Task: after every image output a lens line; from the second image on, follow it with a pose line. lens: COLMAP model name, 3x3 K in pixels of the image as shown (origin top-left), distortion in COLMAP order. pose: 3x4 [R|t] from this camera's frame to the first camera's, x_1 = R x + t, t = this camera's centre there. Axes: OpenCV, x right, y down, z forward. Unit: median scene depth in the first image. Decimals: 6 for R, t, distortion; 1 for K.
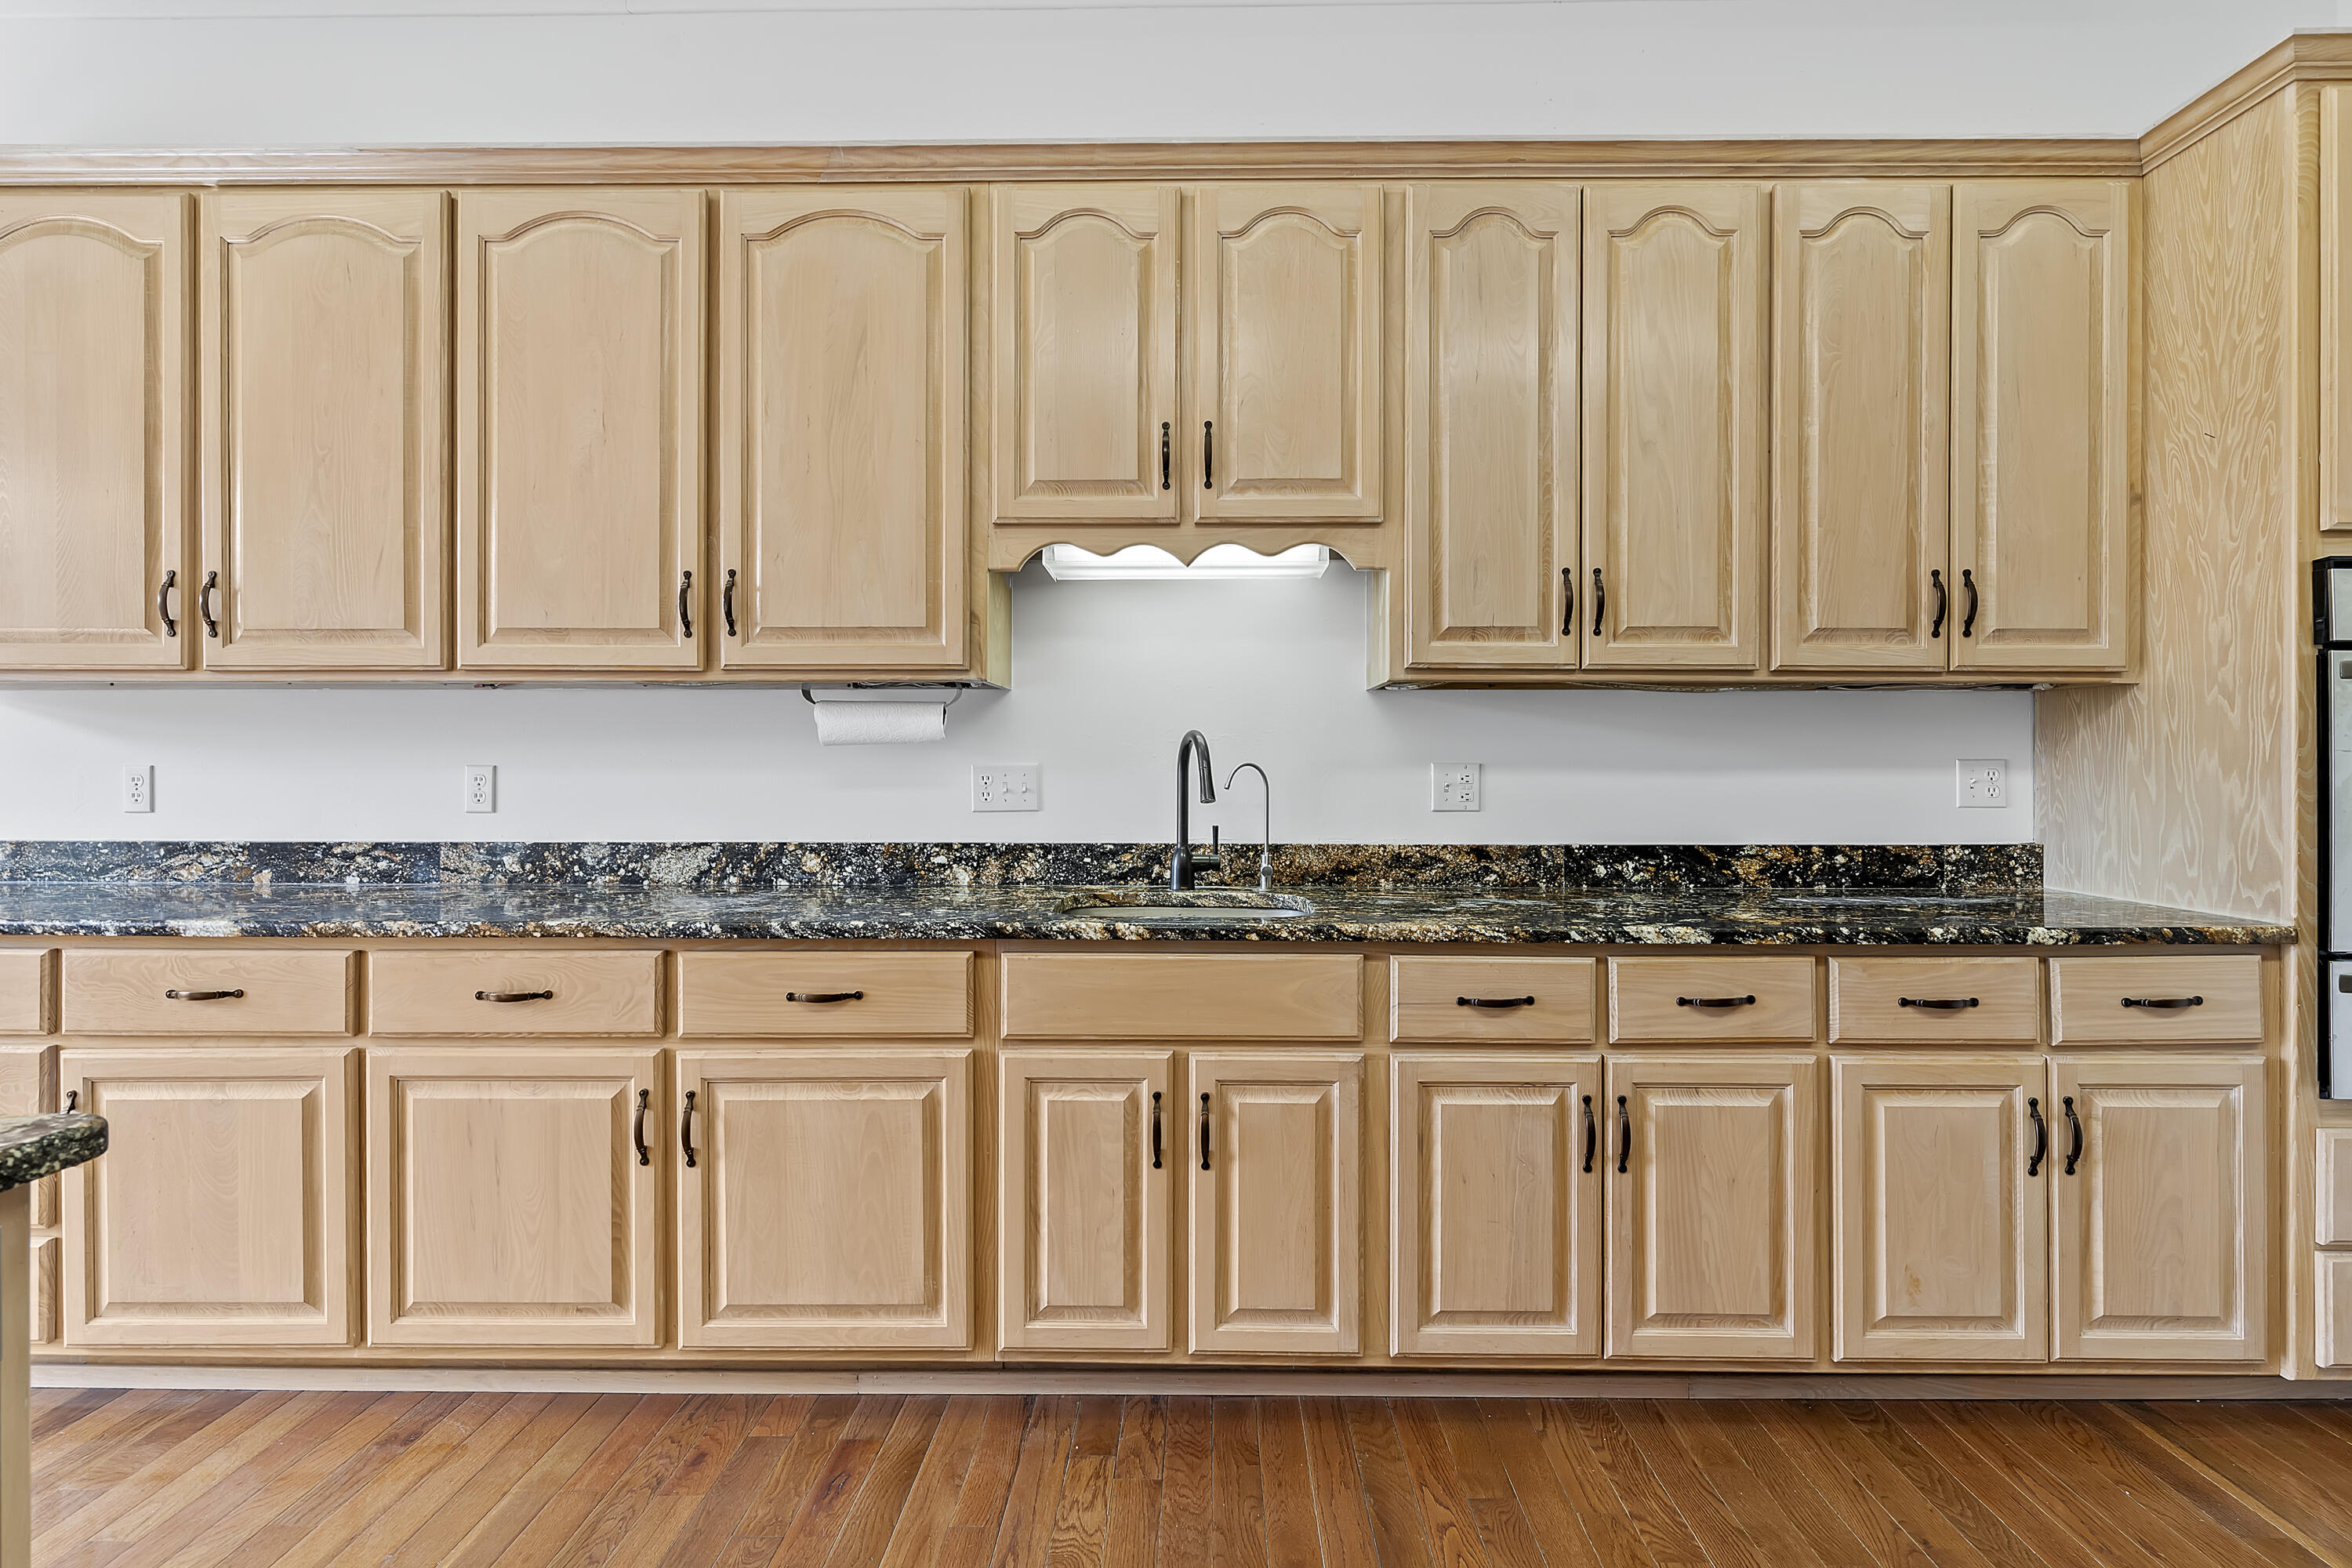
lens RADIAL K [[1143.0, 0, 1223.4], [0, 1143.0, 755.3], [0, 0, 1]] dist [0.002363, -0.000324]
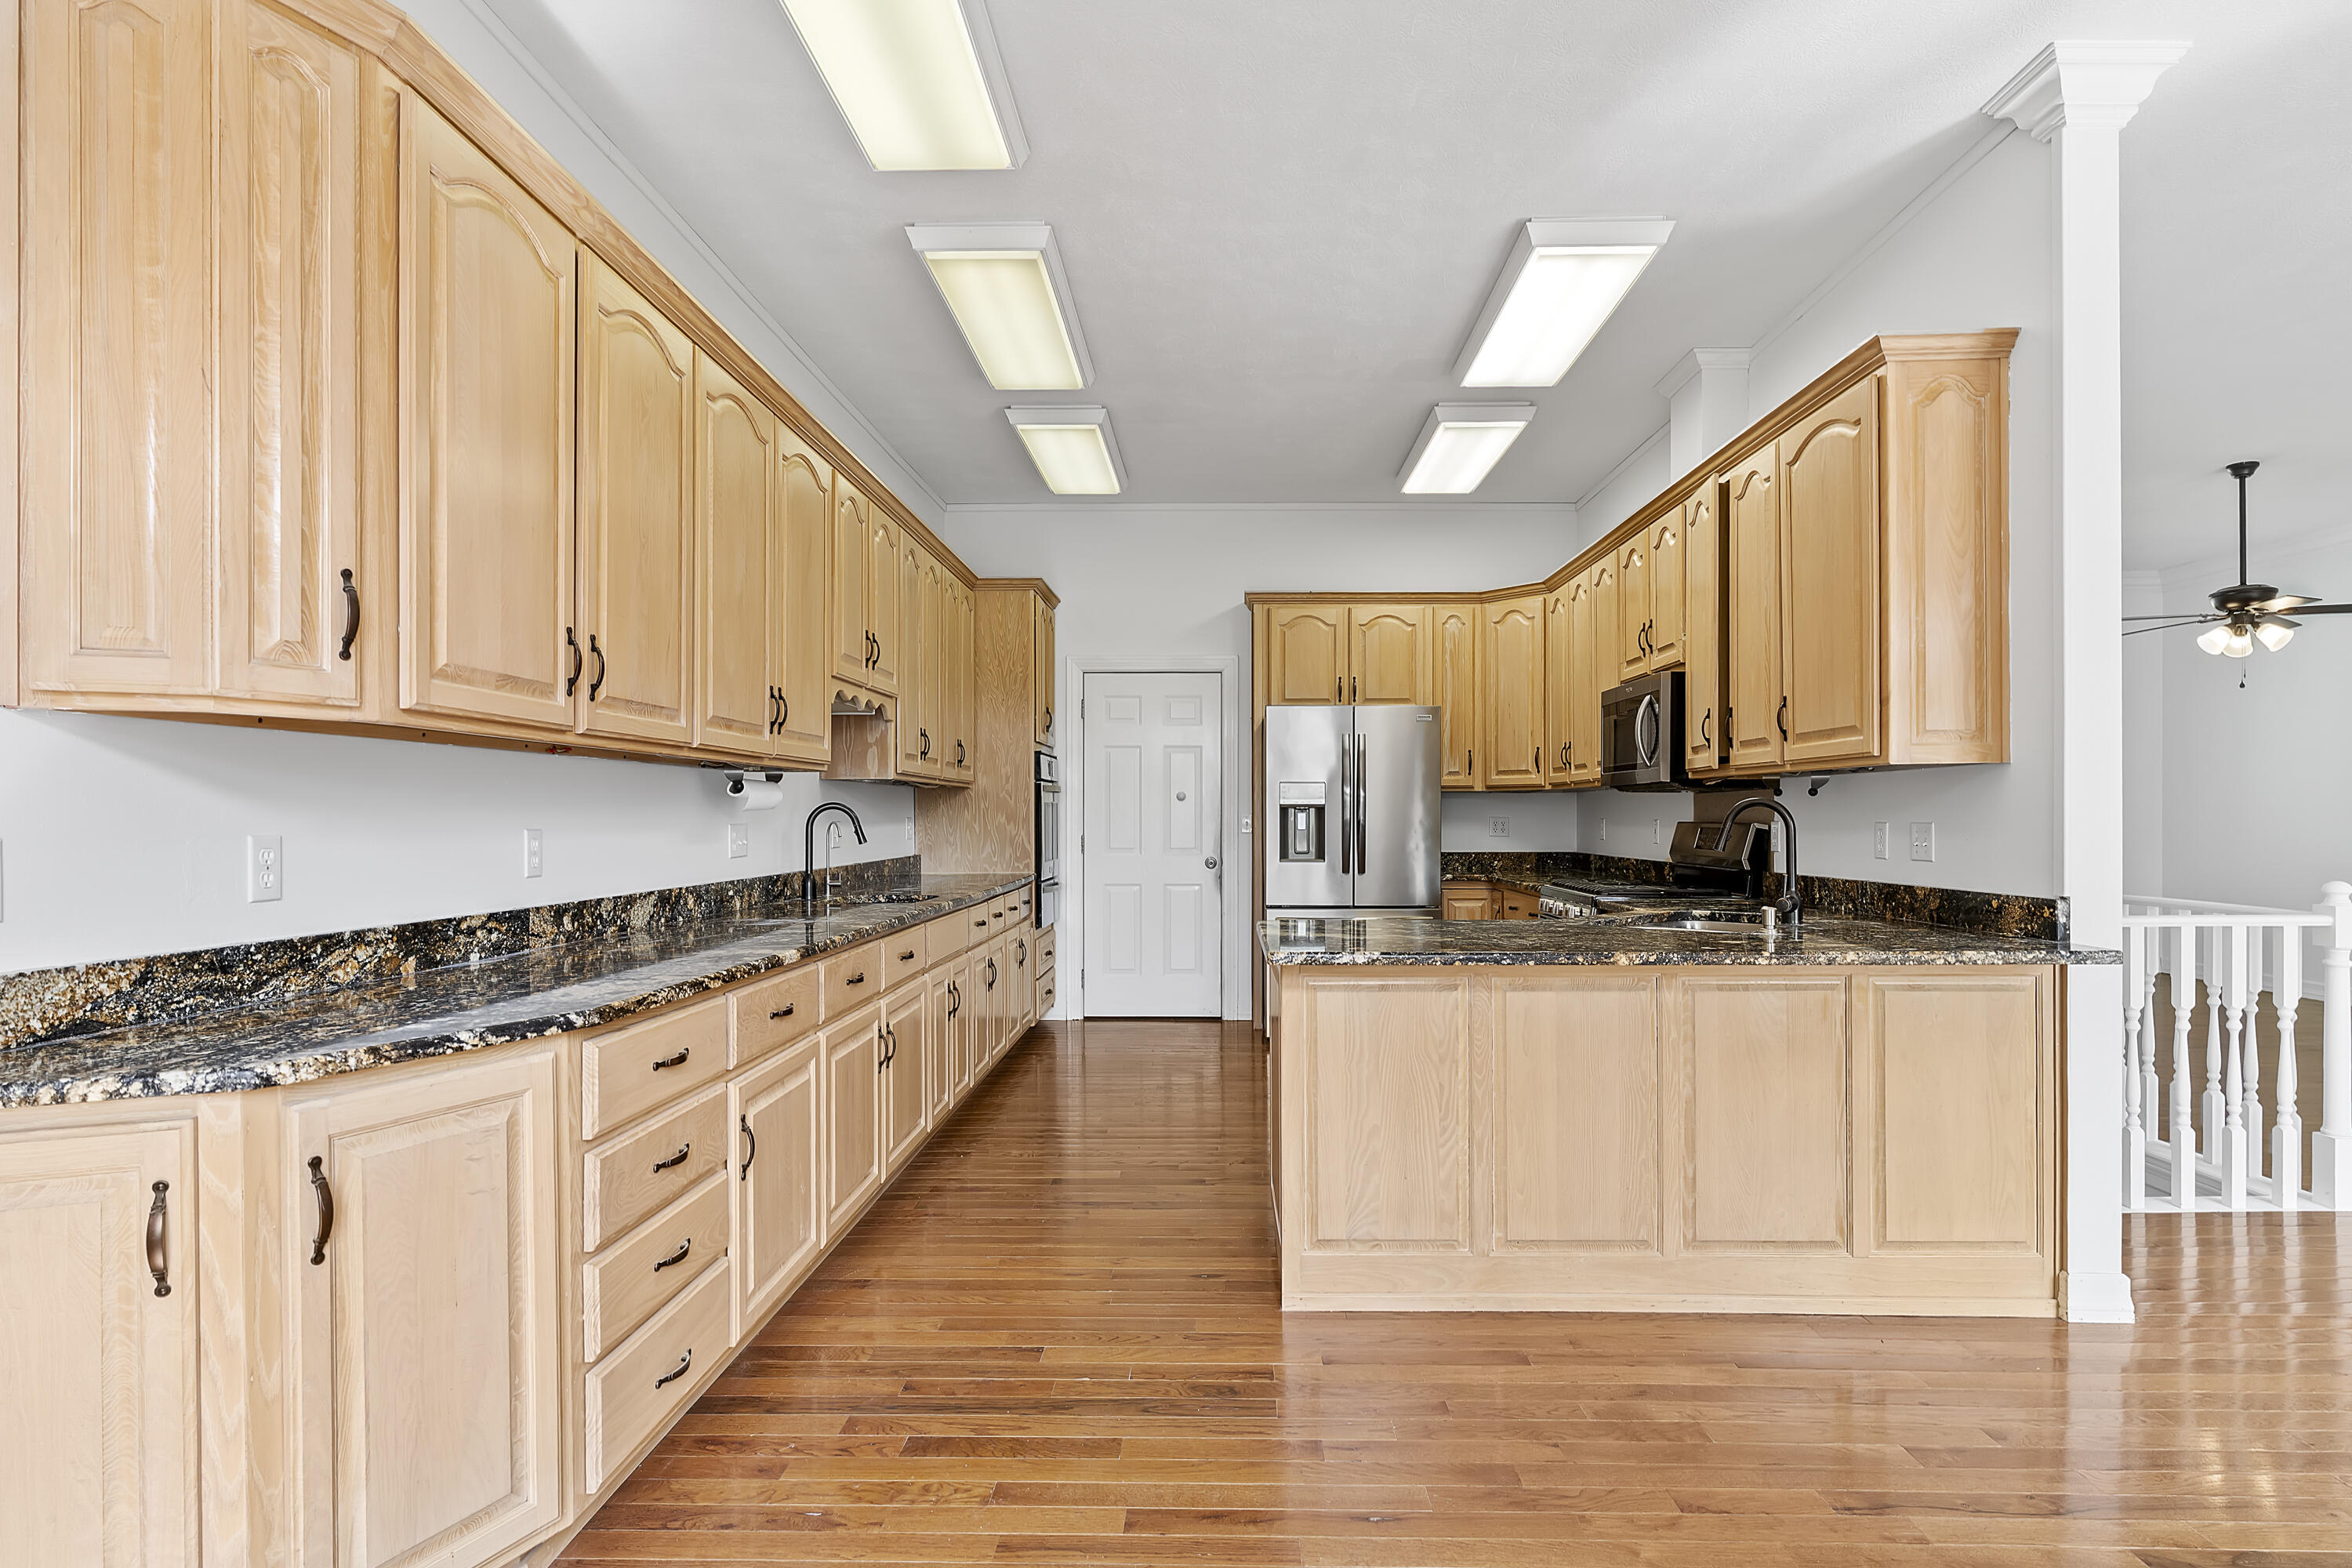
lens RADIAL K [[1231.9, 0, 1196.1], [0, 1231.9, 830.6], [0, 0, 1]] dist [0.004205, -0.002069]
pose [[0.008380, -0.013825, 0.999869, -1.953792], [-0.001186, 0.999904, 0.013836, -0.005945], [-0.999964, -0.001302, 0.008363, 0.473477]]
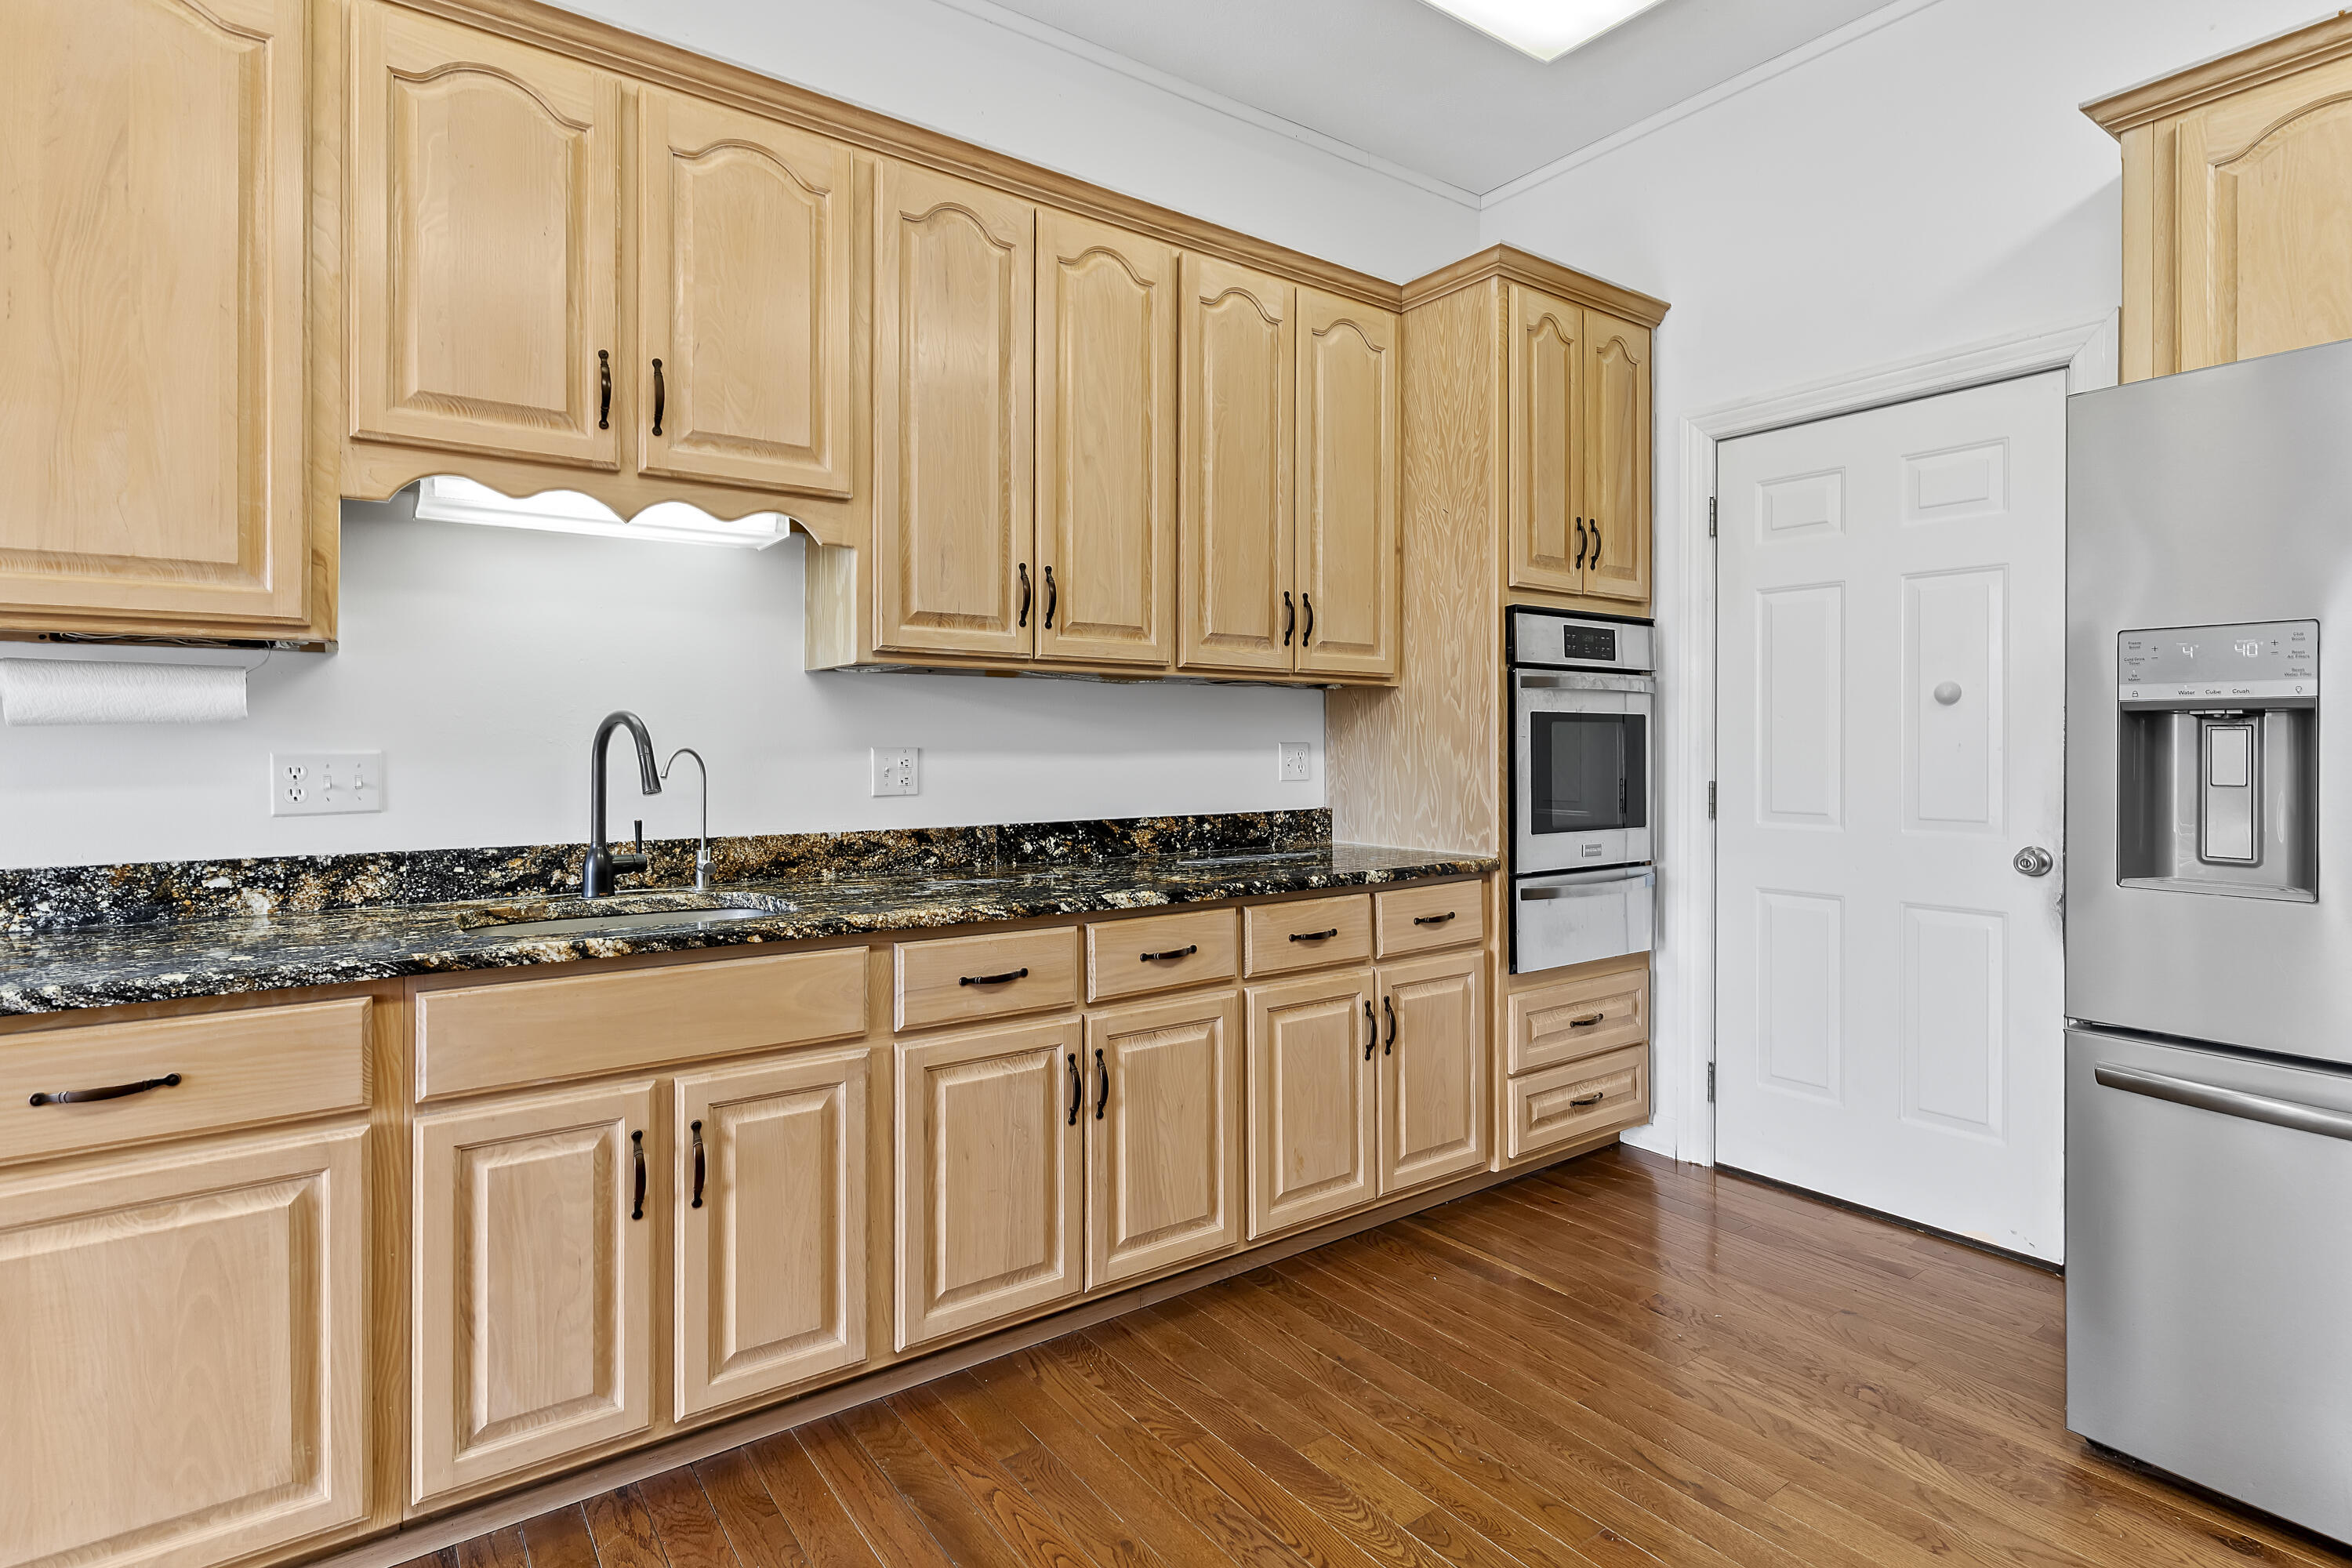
lens RADIAL K [[1143.0, 0, 1189.7], [0, 1143.0, 736.7], [0, 0, 1]] dist [0.002363, -0.000324]
pose [[0.808678, 0.001511, 0.588249, -0.198559], [-0.000516, 0.999998, -0.001859, -0.001123], [-0.588251, 0.001199, 0.808678, 0.050259]]
